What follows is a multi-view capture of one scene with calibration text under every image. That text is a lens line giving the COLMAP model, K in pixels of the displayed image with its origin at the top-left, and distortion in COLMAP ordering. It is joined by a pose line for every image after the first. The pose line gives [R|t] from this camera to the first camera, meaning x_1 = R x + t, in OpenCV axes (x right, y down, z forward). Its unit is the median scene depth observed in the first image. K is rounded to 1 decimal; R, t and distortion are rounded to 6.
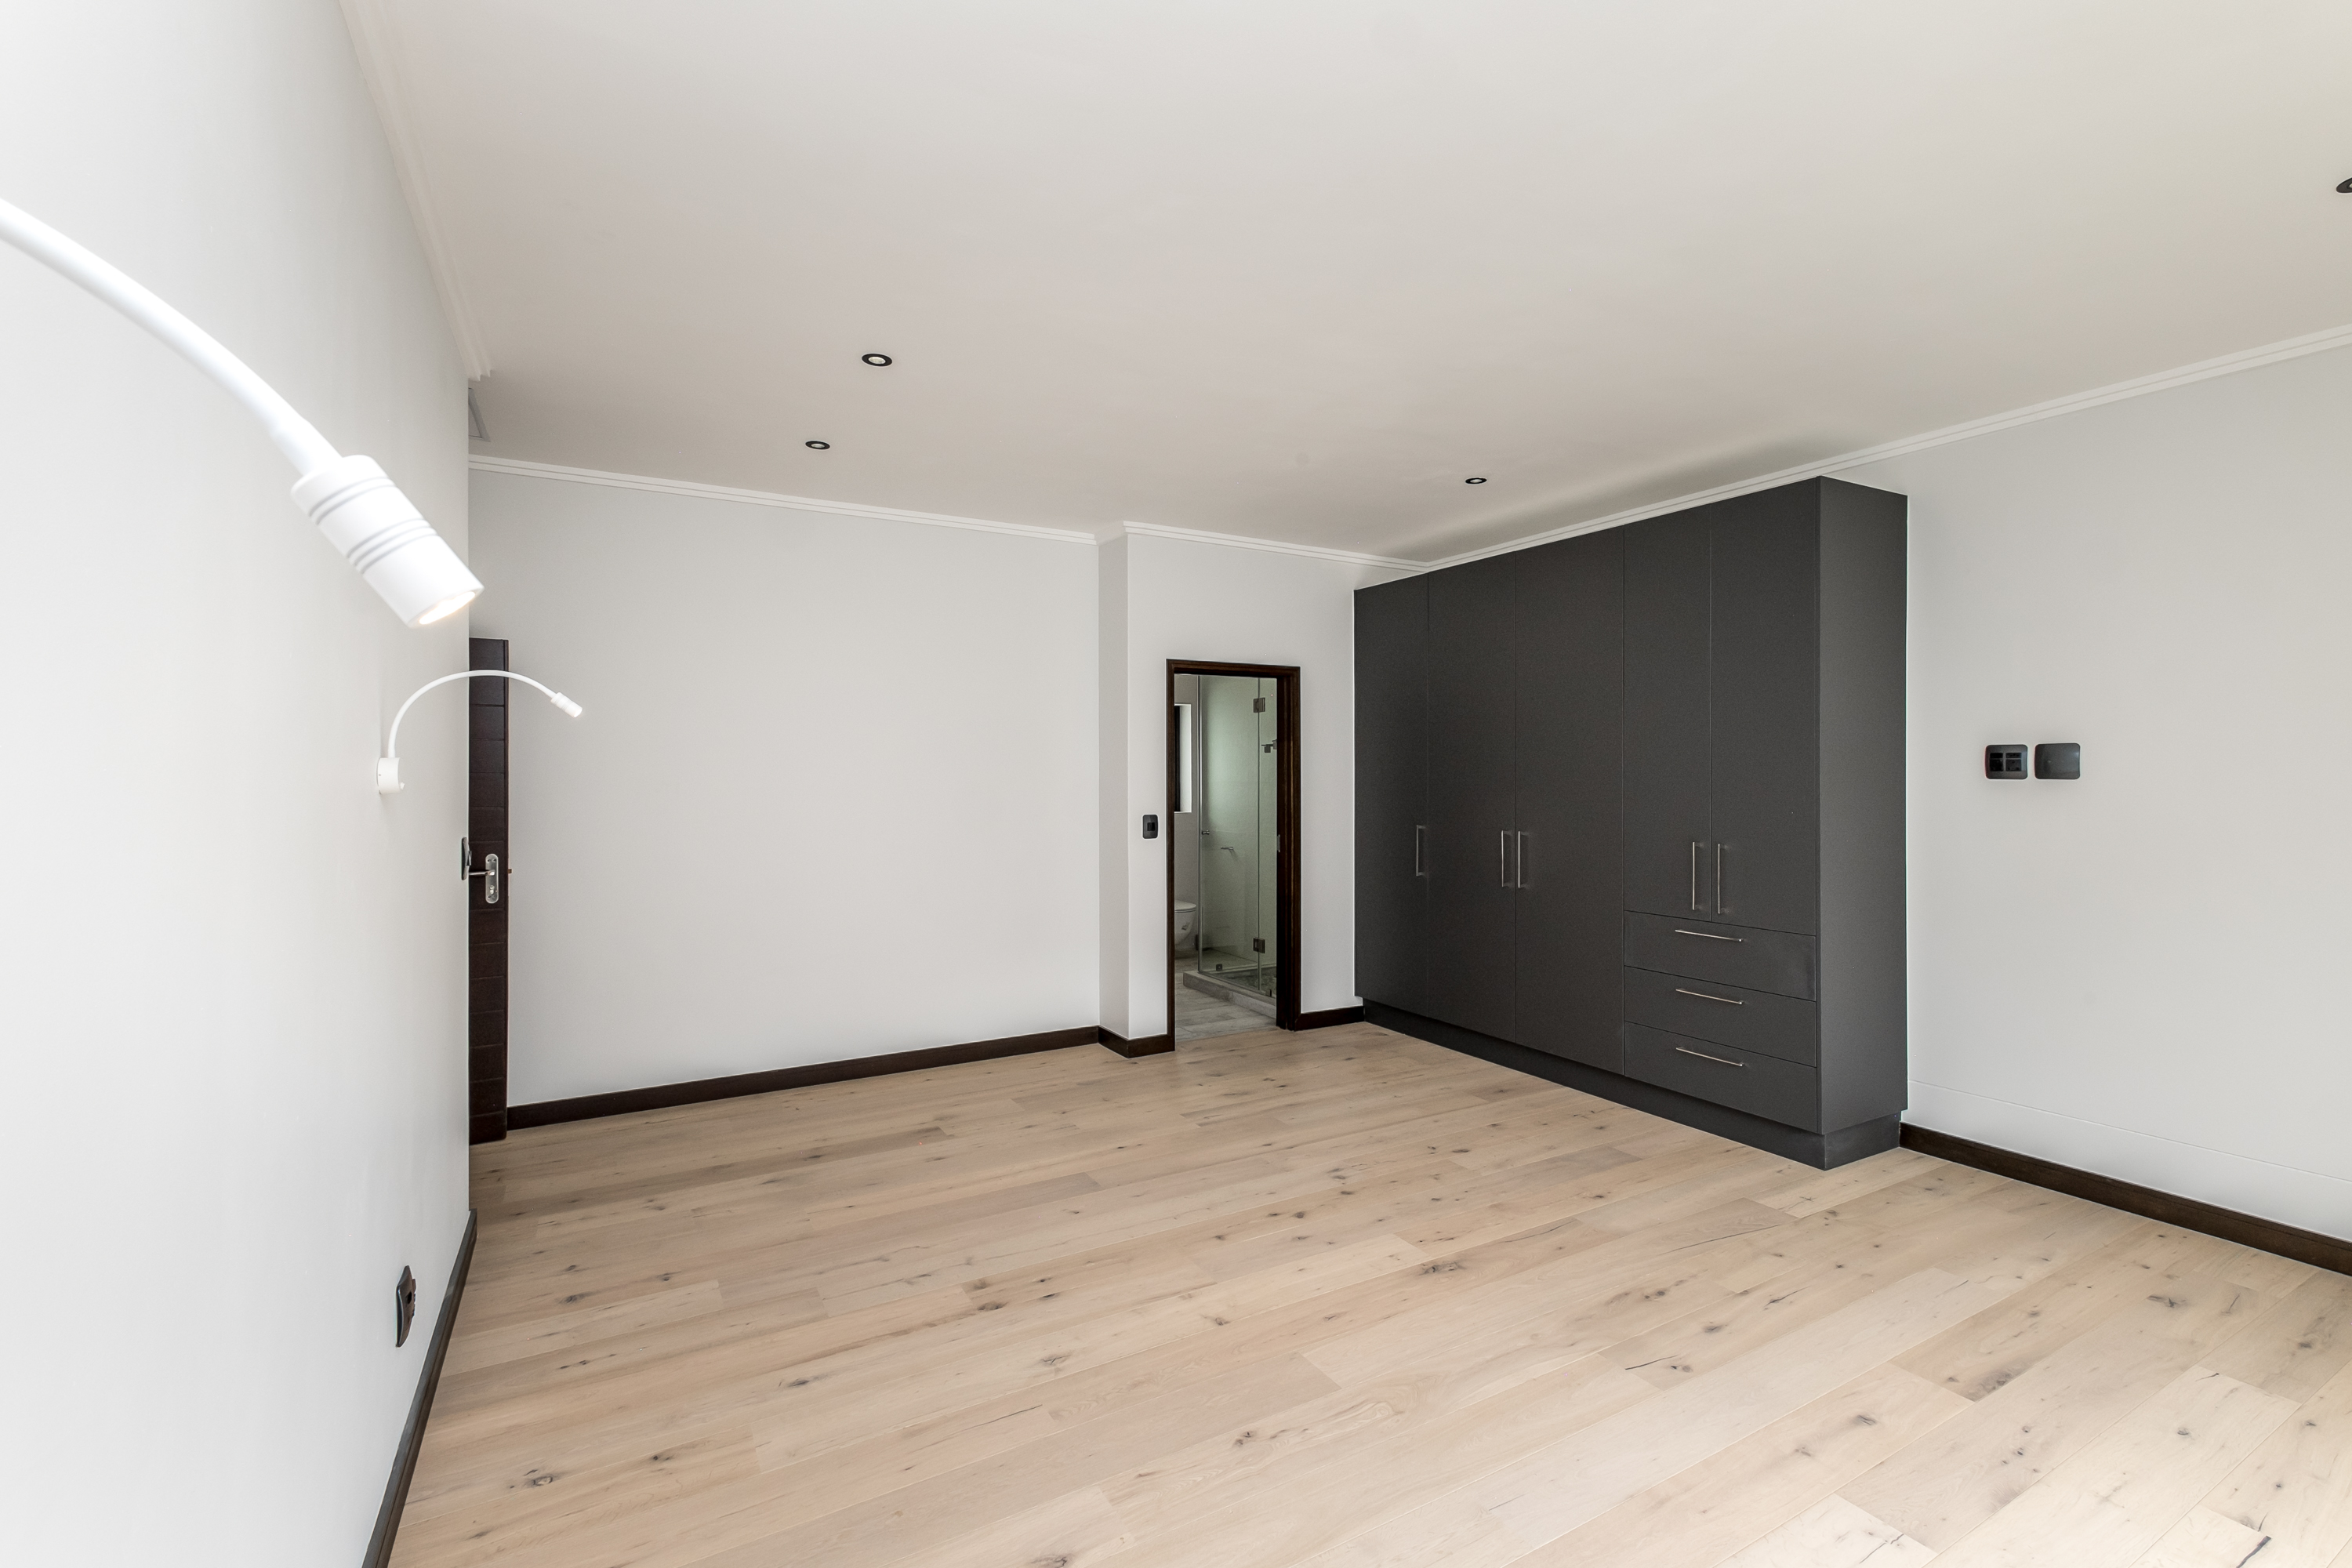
lens RADIAL K [[1019.2, 0, 1174.1], [0, 1019.2, 774.1], [0, 0, 1]] dist [0.021488, -0.009319]
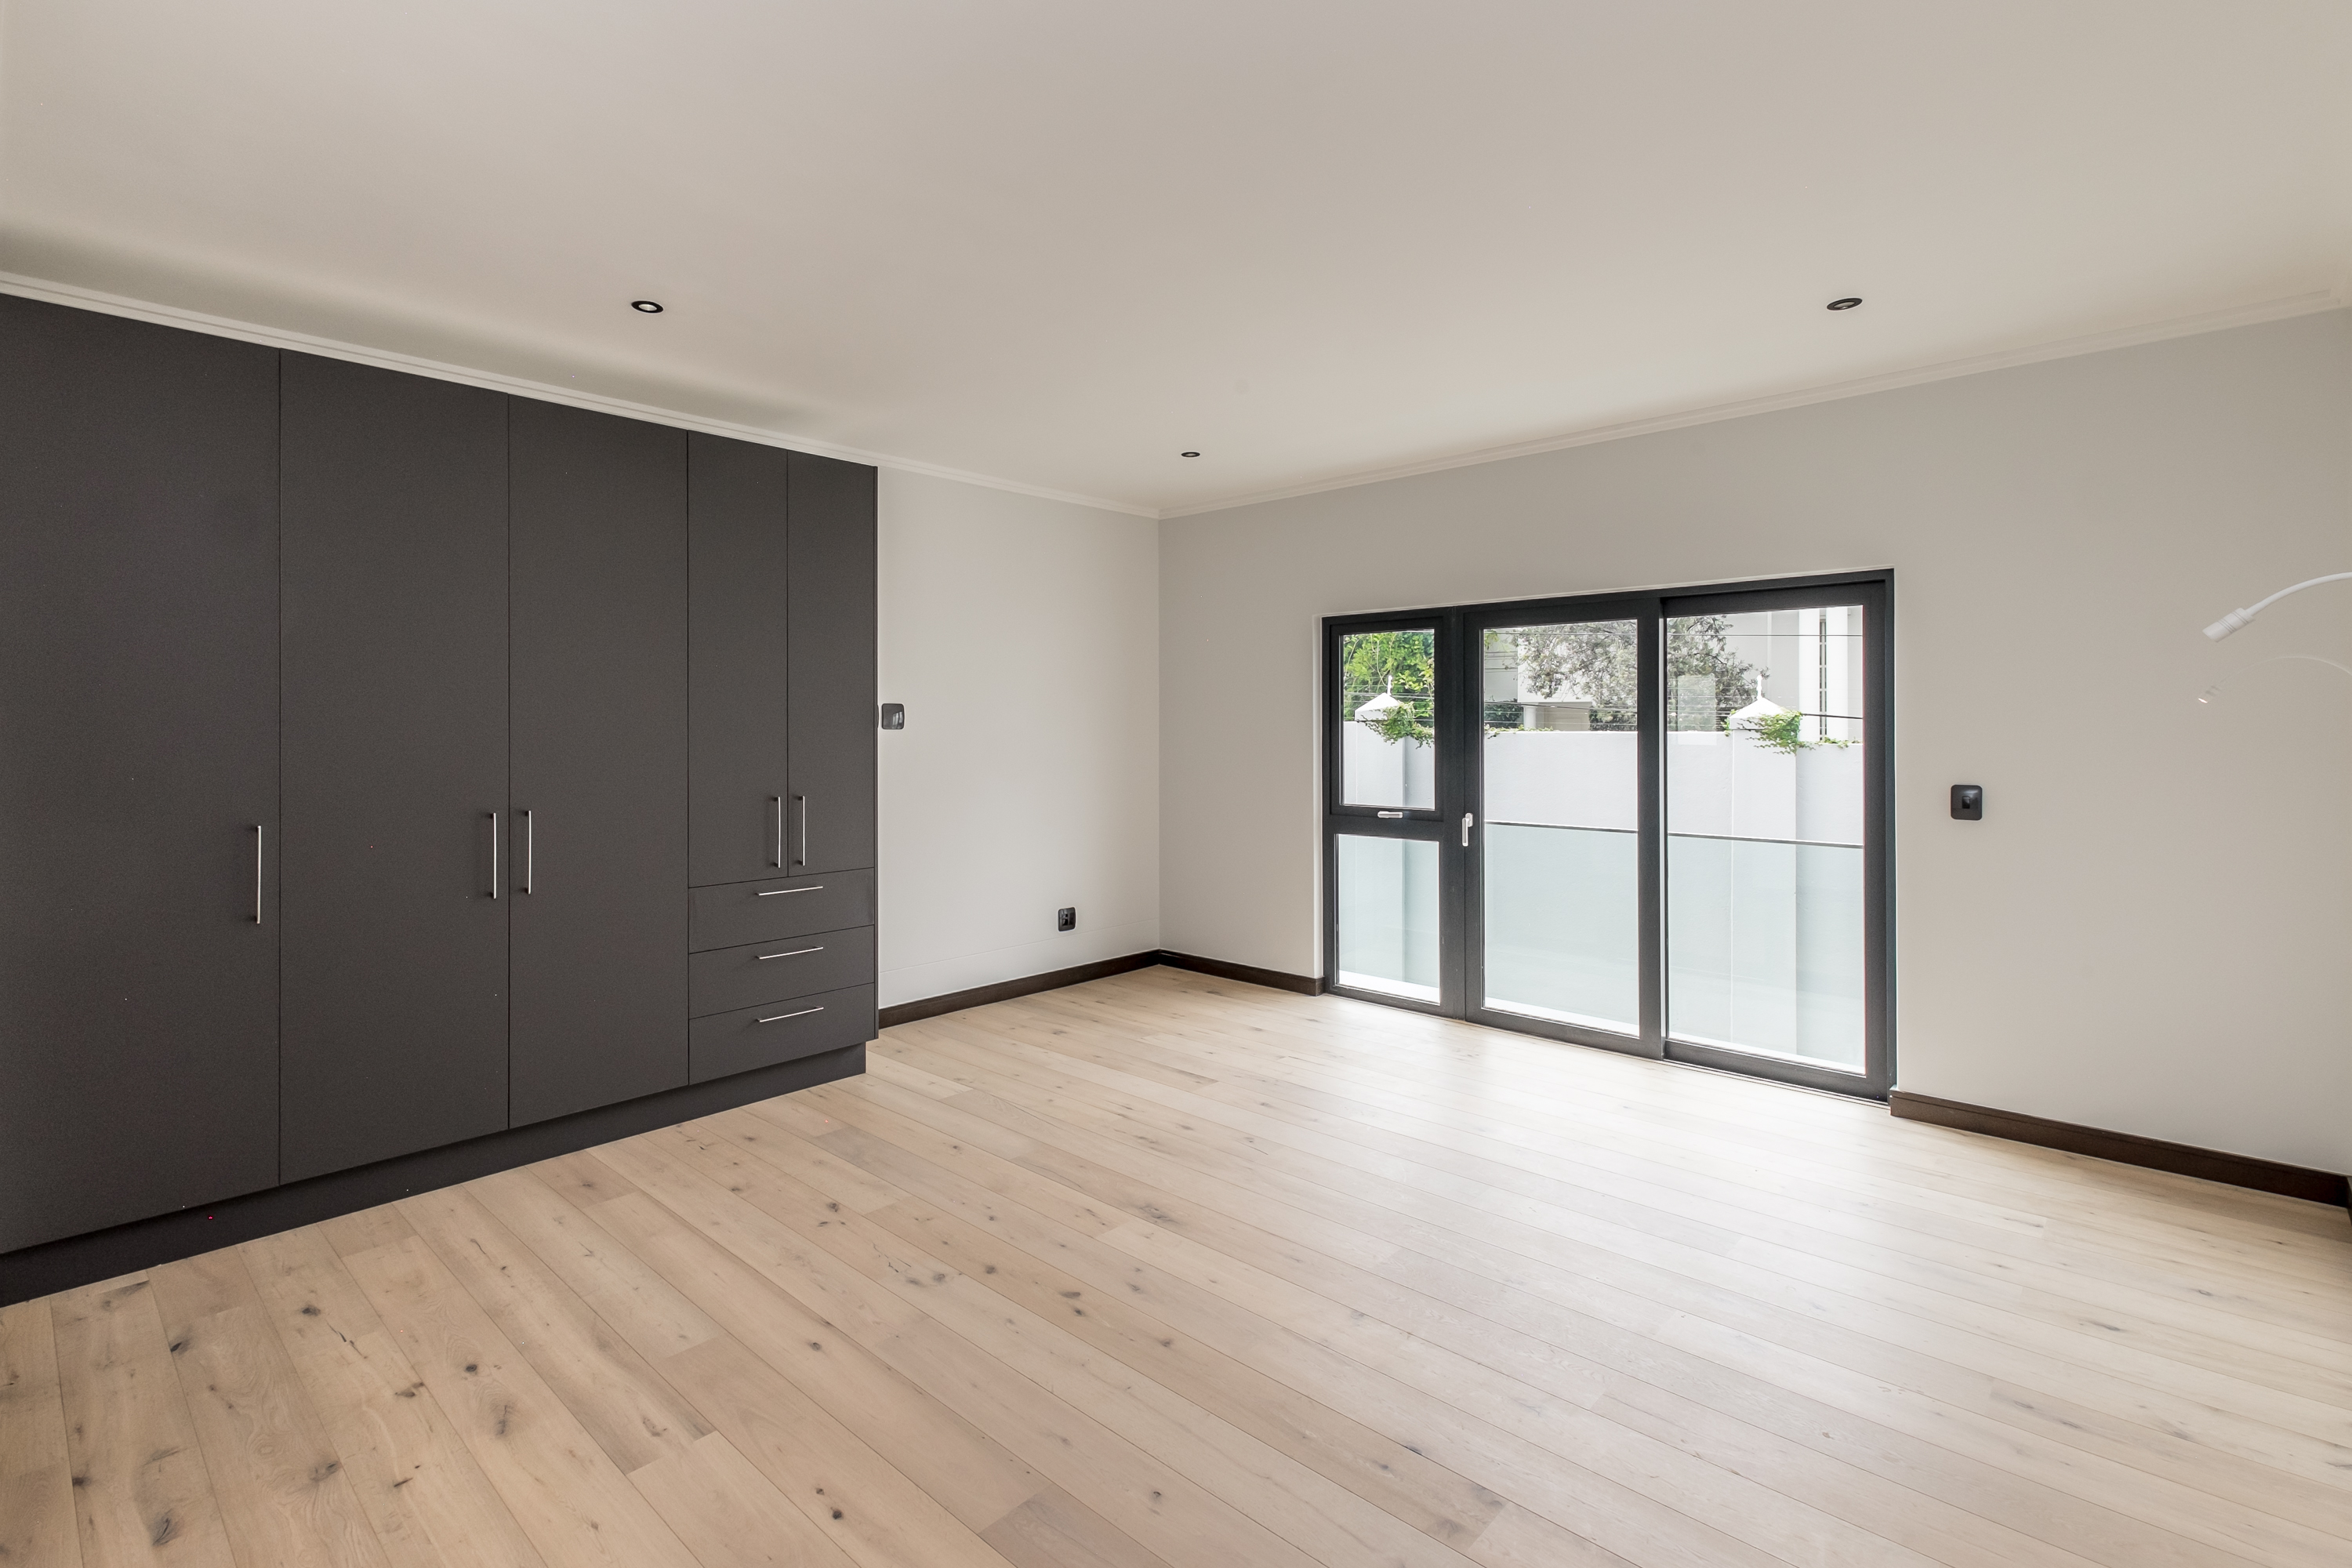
lens RADIAL K [[1016.0, 0, 1175.9], [0, 1016.0, 723.2], [0, 0, 1]] dist [-0.000411, -0.000034]
pose [[-0.276748, 0.004730, 0.960931, -0.553485], [0.007250, 0.999970, -0.002835, 0.002114], [-0.960915, 0.006182, -0.276774, 0.984694]]
